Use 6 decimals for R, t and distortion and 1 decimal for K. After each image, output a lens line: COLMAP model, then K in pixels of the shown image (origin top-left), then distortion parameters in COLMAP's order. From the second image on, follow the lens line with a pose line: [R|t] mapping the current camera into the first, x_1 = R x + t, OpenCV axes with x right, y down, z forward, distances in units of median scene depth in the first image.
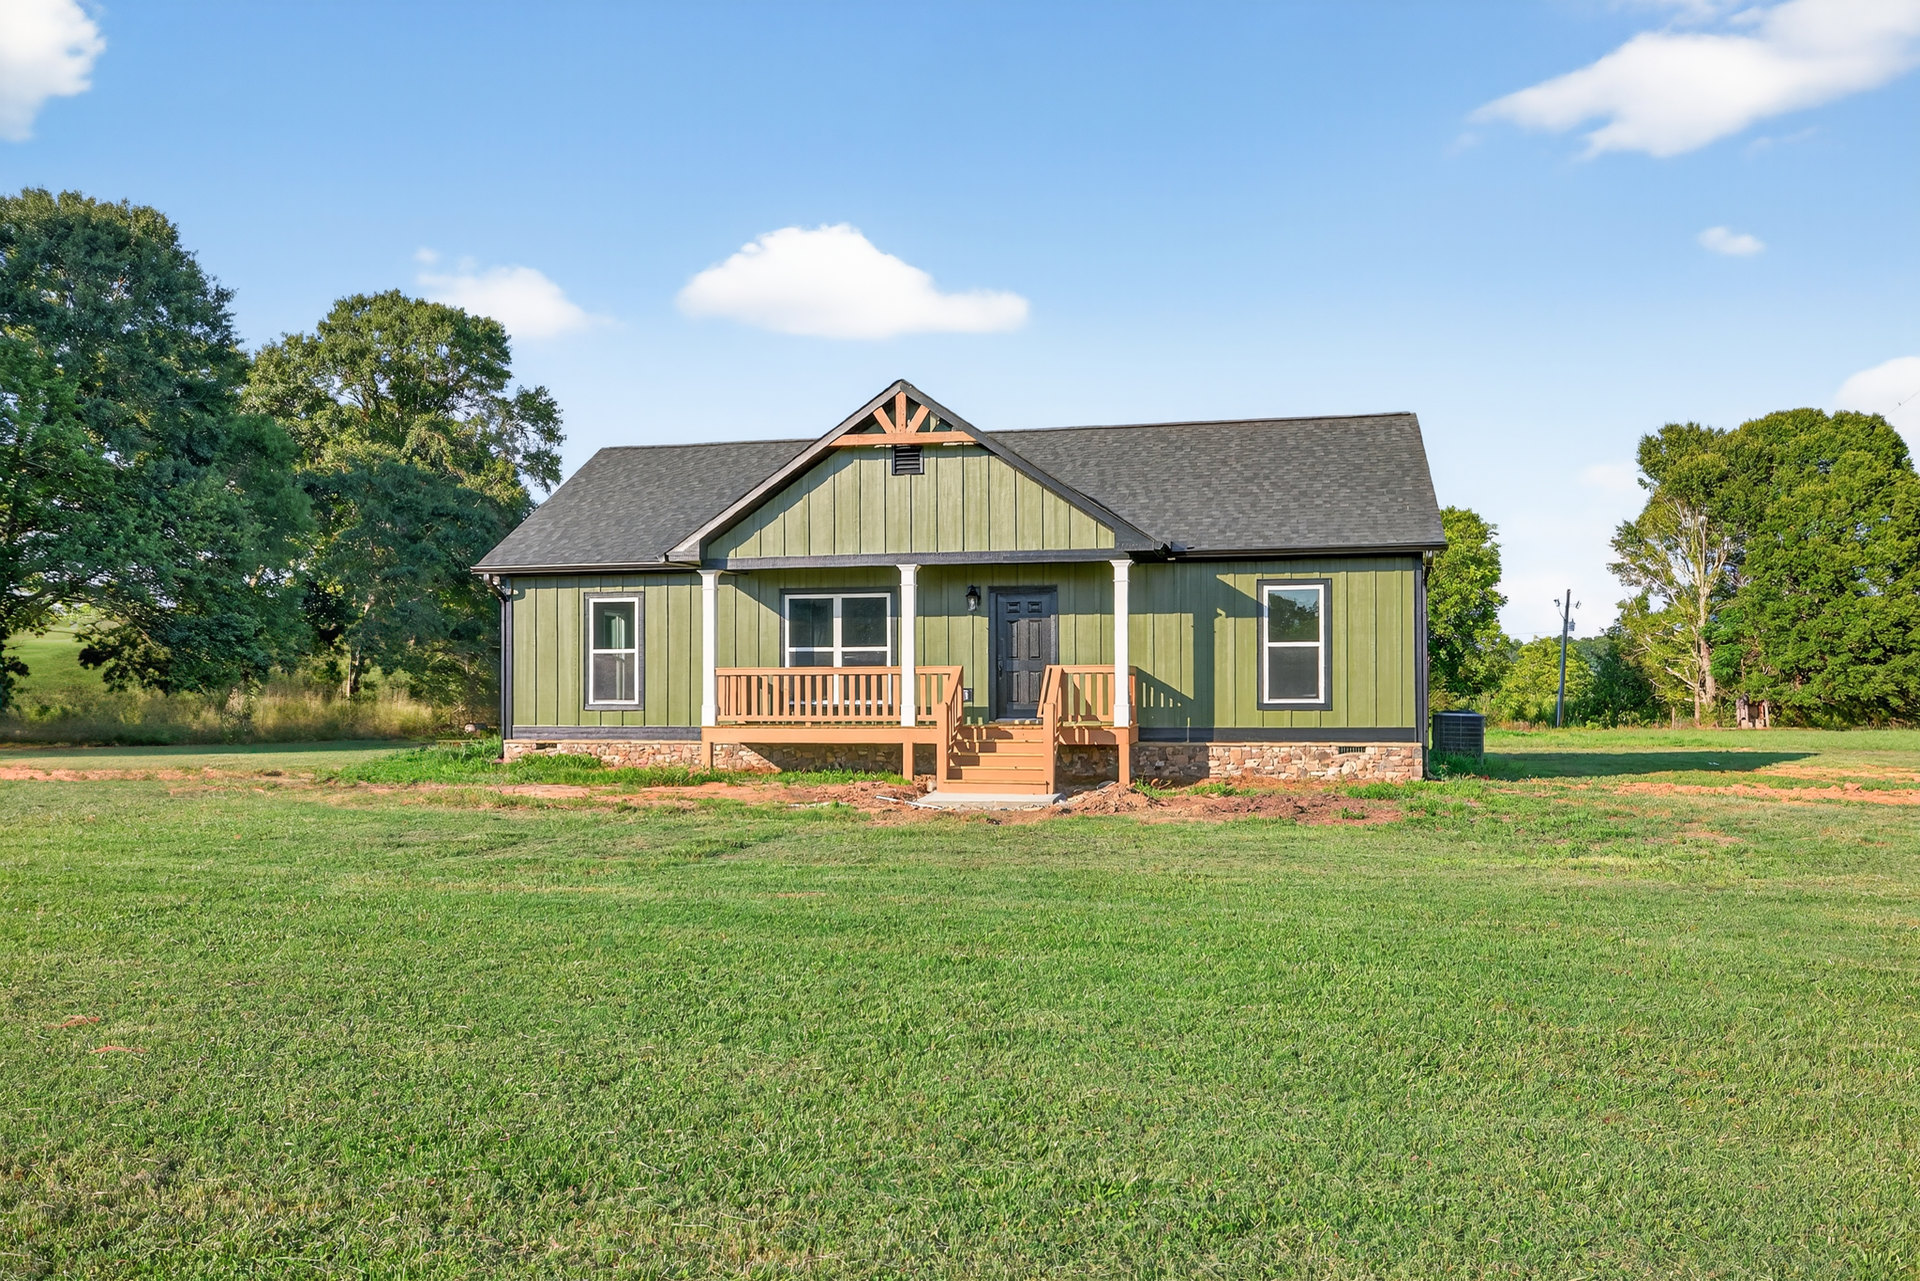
lens RADIAL K [[1415.8, 0, 960.0], [0, 1415.8, 640.5], [0, 0, 1]] dist [-0.000235, -0.001401]
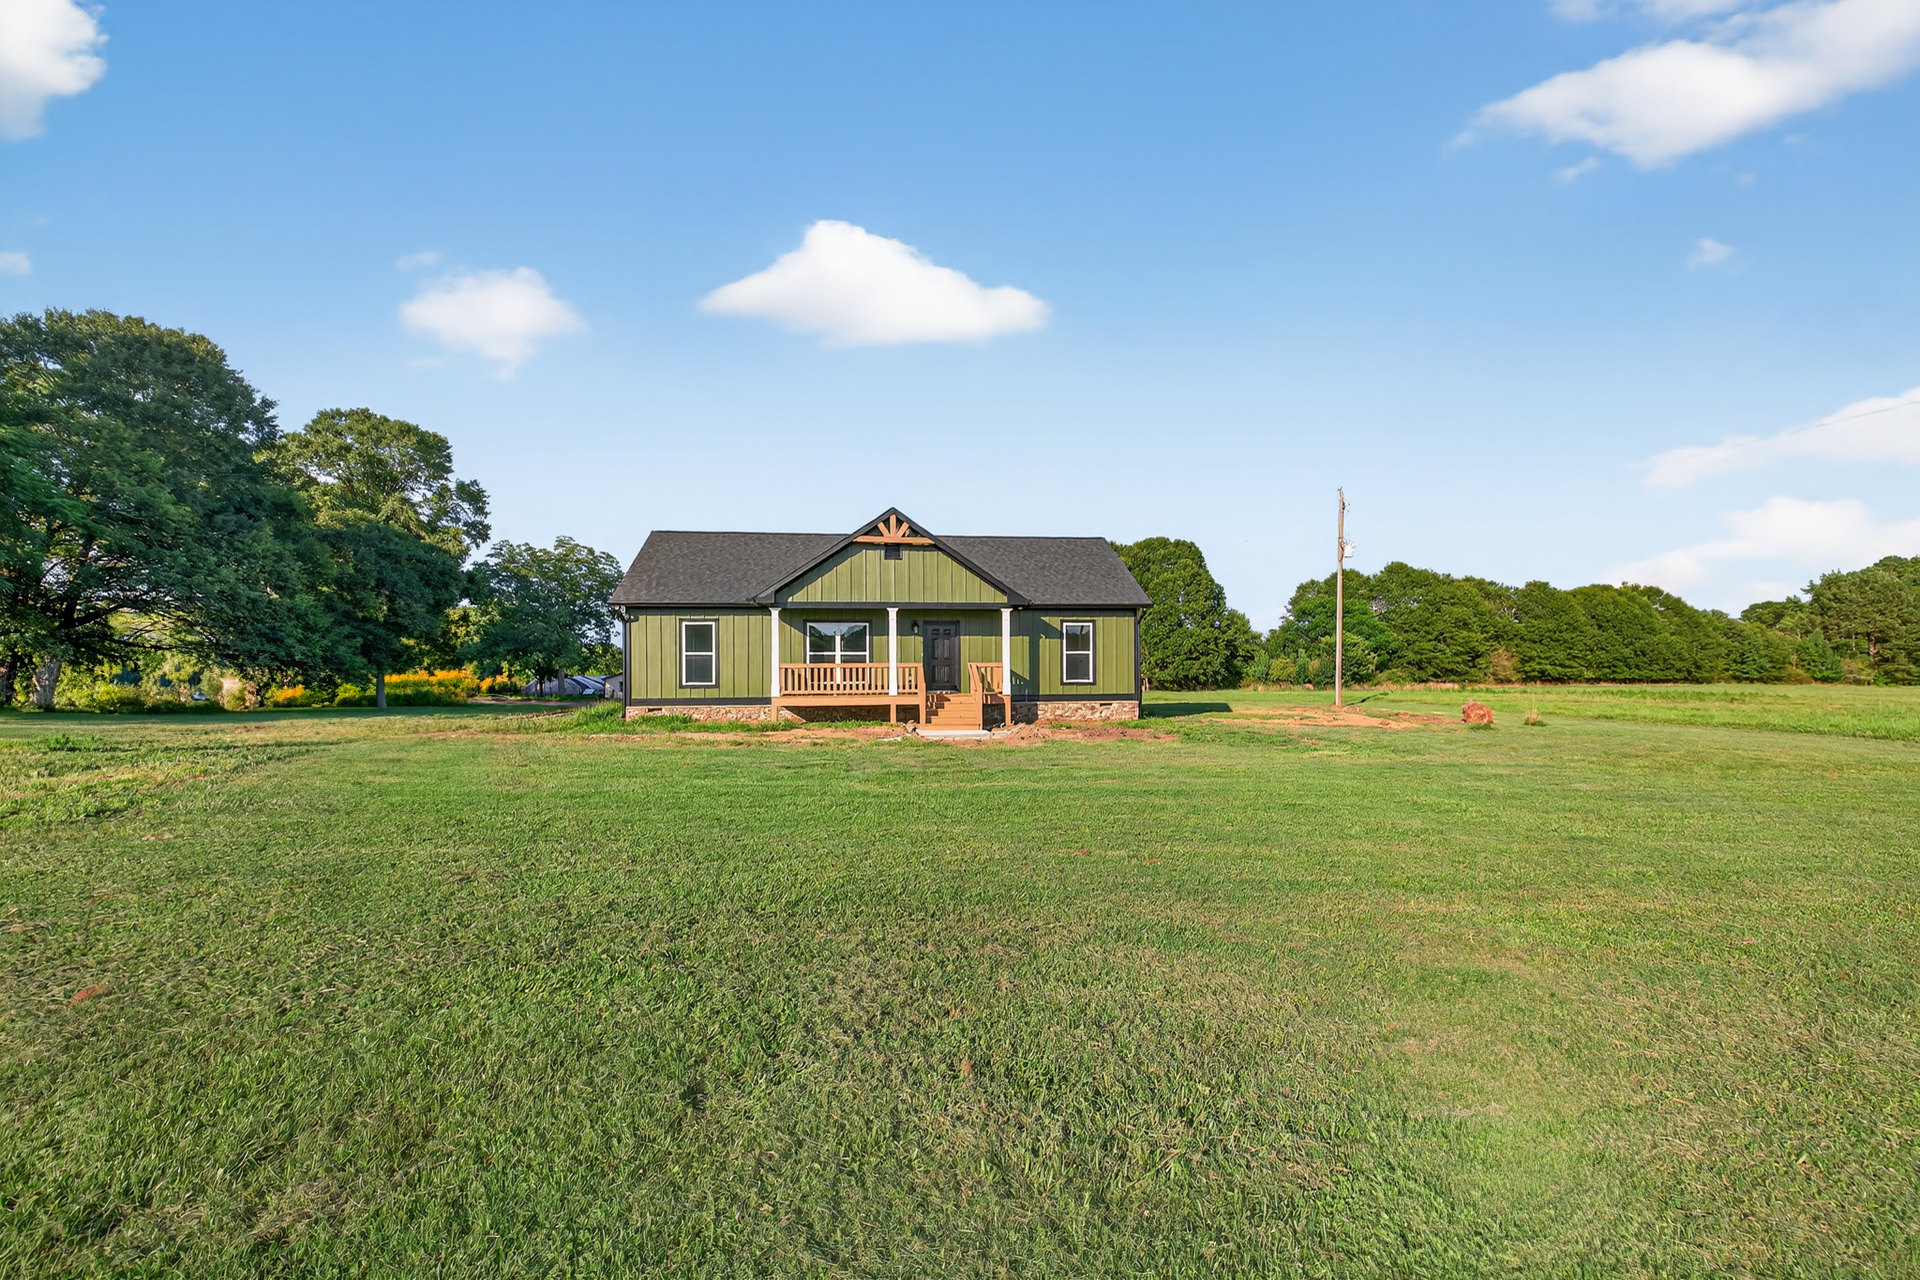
lens RADIAL K [[795.9, 0, 957.0], [0, 795.9, 636.4], [0, 0, 1]] dist [0.003092, 0.000101]
pose [[0.942957, 0.012562, 0.332677, -0.290736], [-0.008965, 0.999884, -0.012346, -0.004305], [-0.332793, 0.008659, 0.942960, -0.005923]]
